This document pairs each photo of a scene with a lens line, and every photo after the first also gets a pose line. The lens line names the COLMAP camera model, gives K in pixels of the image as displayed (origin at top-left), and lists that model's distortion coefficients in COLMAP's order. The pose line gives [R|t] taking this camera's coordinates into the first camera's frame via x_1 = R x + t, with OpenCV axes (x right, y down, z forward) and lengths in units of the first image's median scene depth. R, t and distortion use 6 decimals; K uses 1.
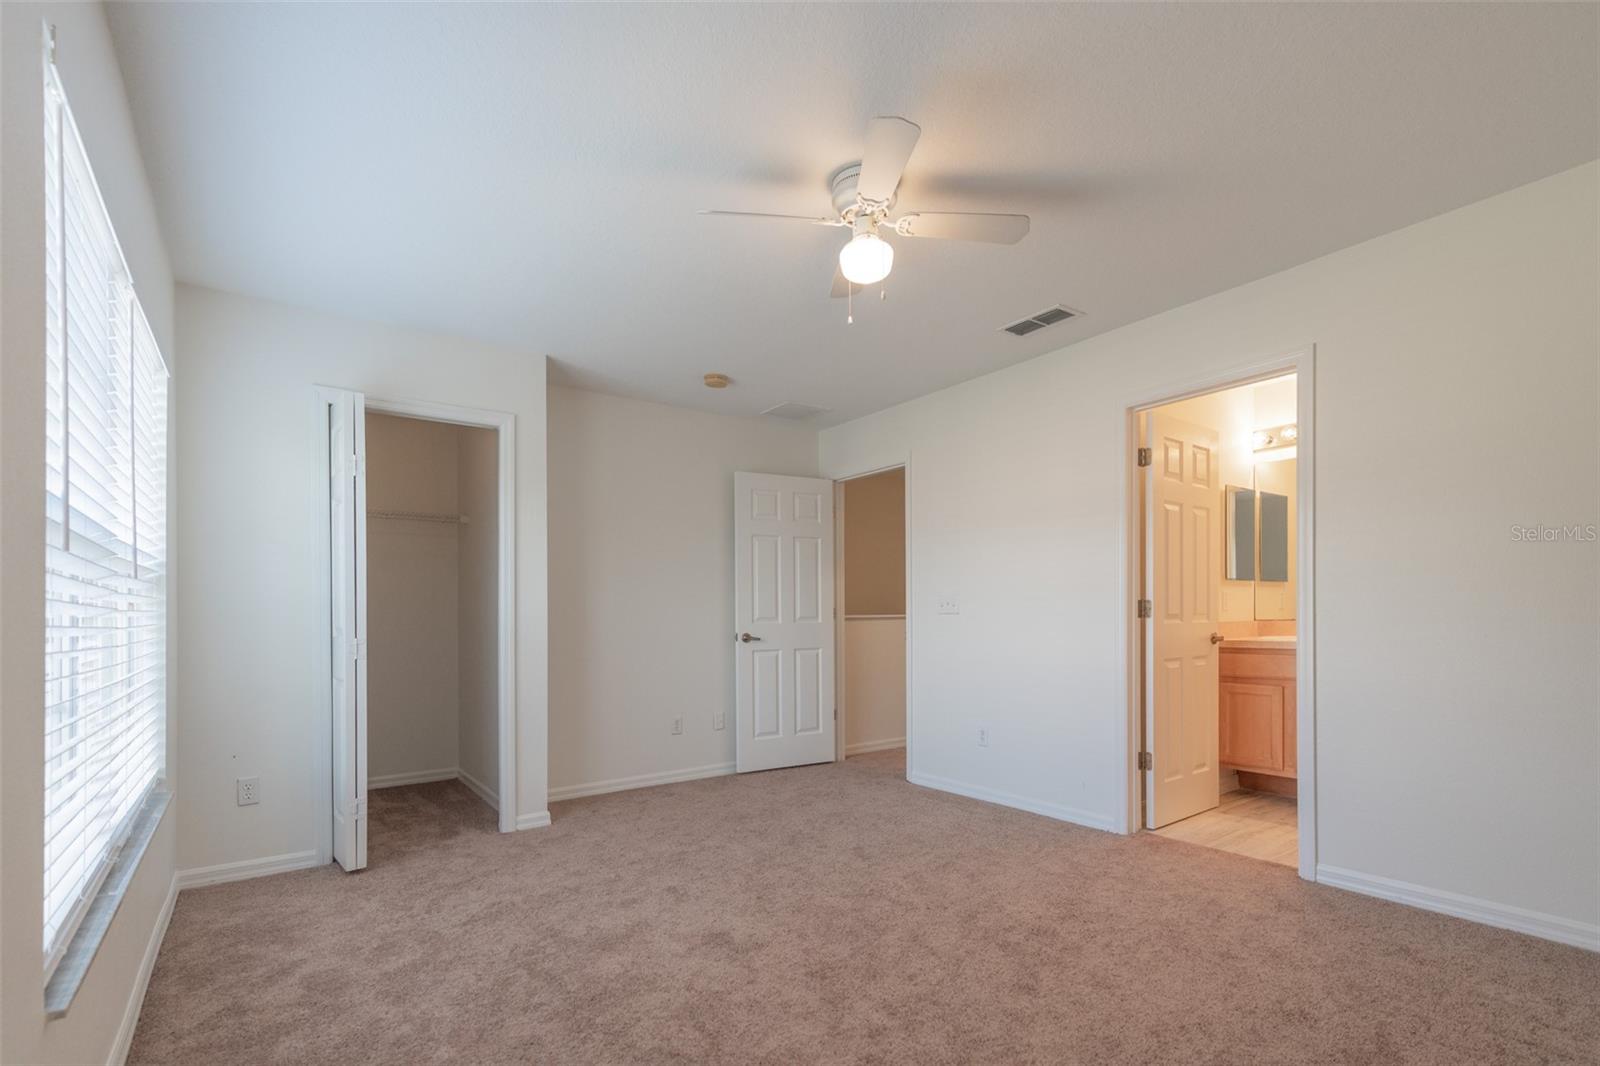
lens RADIAL K [[745.7, 0, 802.7], [0, 745.7, 621.2], [0, 0, 1]] dist [0.001468, 0.000283]
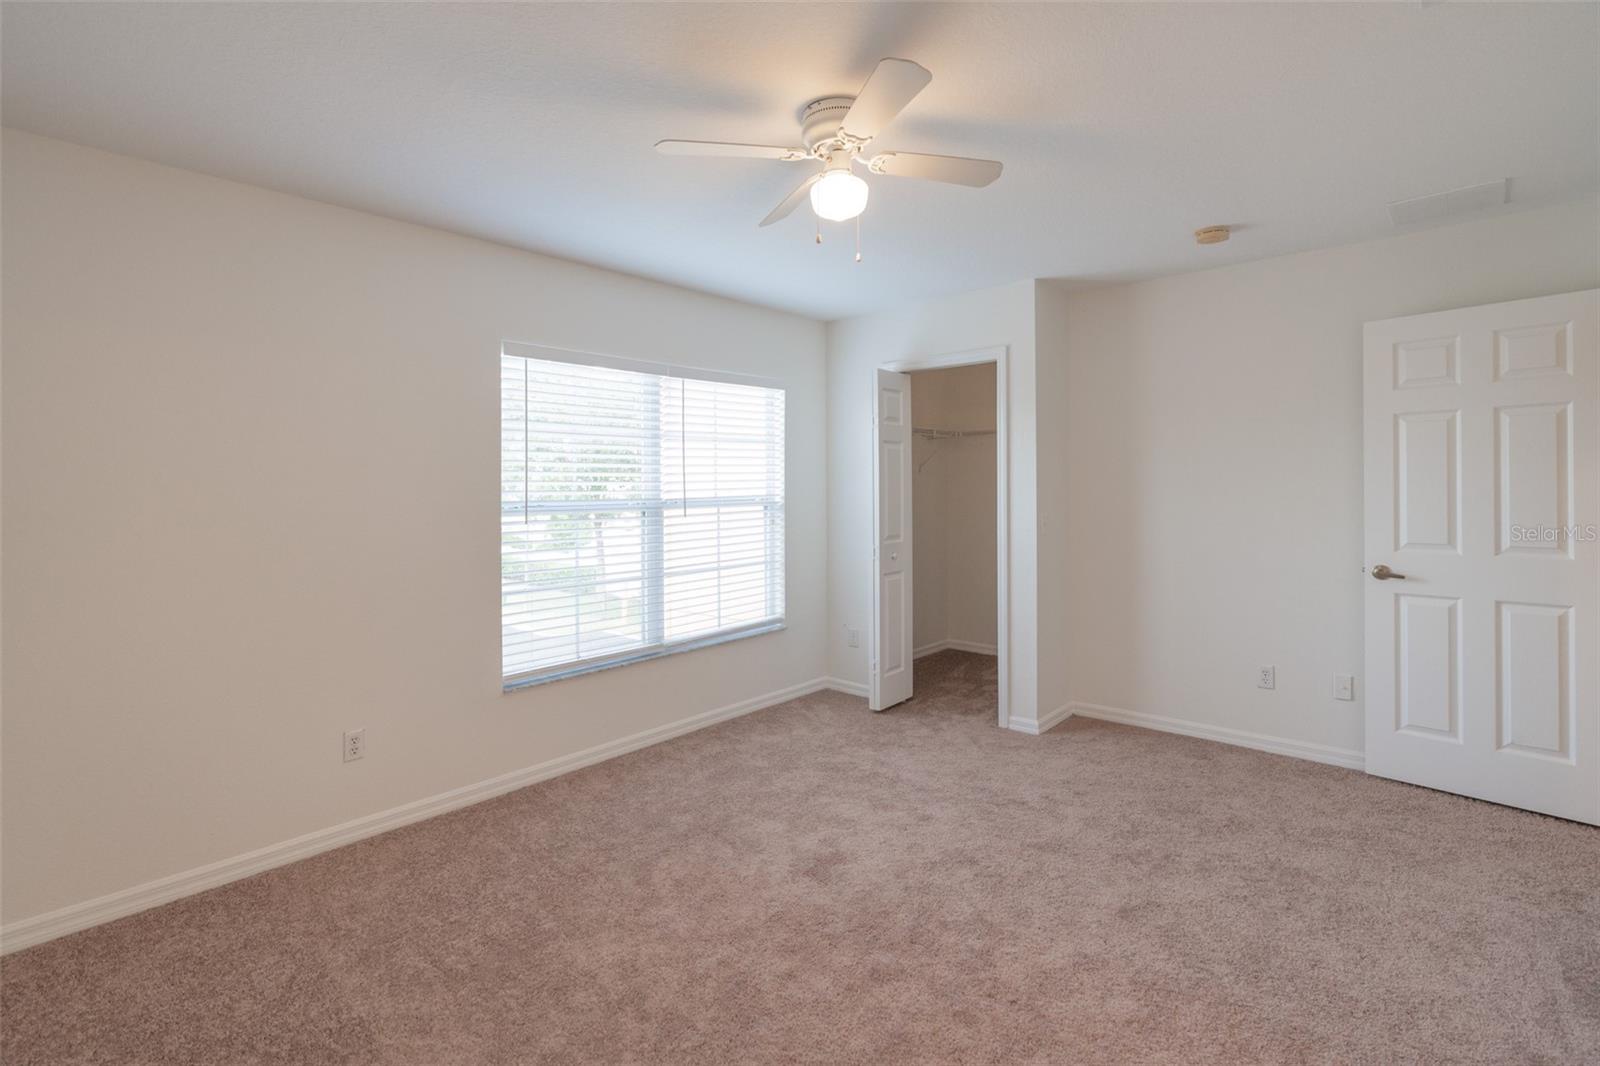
lens RADIAL K [[730.9, 0, 803.7], [0, 730.9, 485.3], [0, 0, 1]] dist [-0.002551, -0.000174]
pose [[0.208488, -0.000635, -0.978025, 0.590671], [0.000490, 1.000000, -0.000544, -0.071923], [0.978025, -0.000366, 0.208488, 0.488033]]
